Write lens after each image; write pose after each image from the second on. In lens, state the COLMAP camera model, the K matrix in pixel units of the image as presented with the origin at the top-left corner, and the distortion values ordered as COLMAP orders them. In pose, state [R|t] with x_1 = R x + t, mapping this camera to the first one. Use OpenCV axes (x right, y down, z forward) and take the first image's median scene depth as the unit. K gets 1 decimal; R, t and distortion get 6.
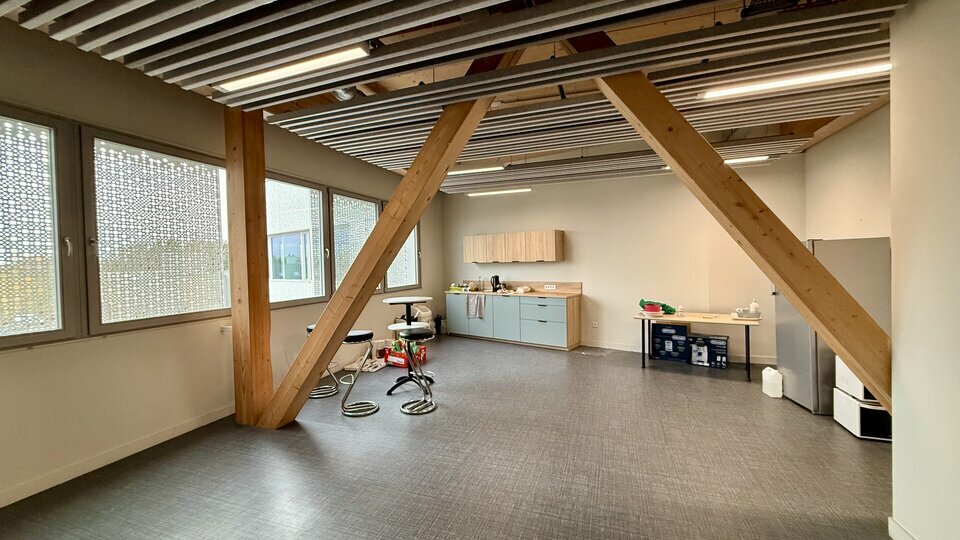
lens RADIAL K [[373.8, 0, 480.0], [0, 373.8, 270.0], [0, 0, 1]] dist [-0.001406, -0.000116]
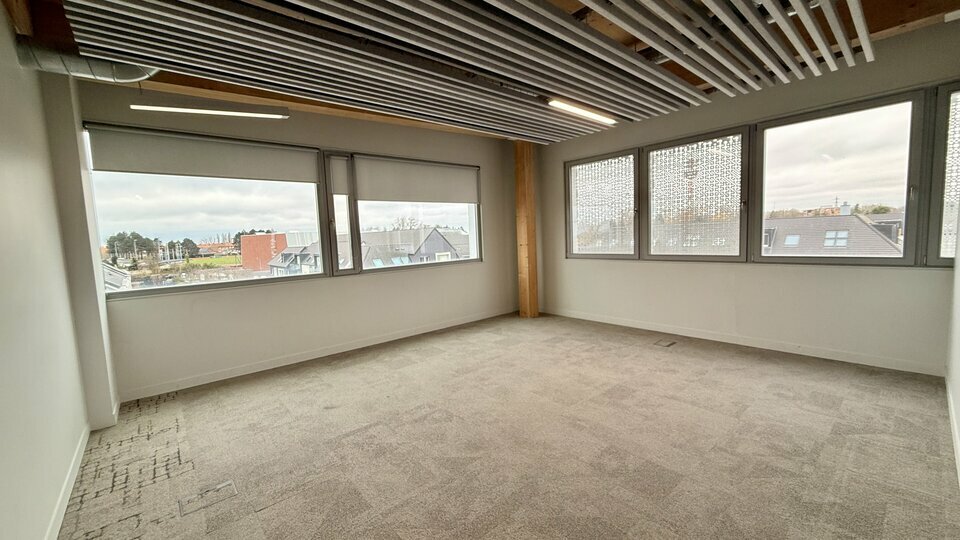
lens RADIAL K [[373.8, 0, 480.0], [0, 373.8, 270.0], [0, 0, 1]] dist [-0.001406, -0.000116]
pose [[-0.478606, 0.122315, -0.869468, 0.813906], [0.033235, 0.992063, 0.121267, -0.020799], [0.877400, 0.029142, -0.478873, 0.940709]]
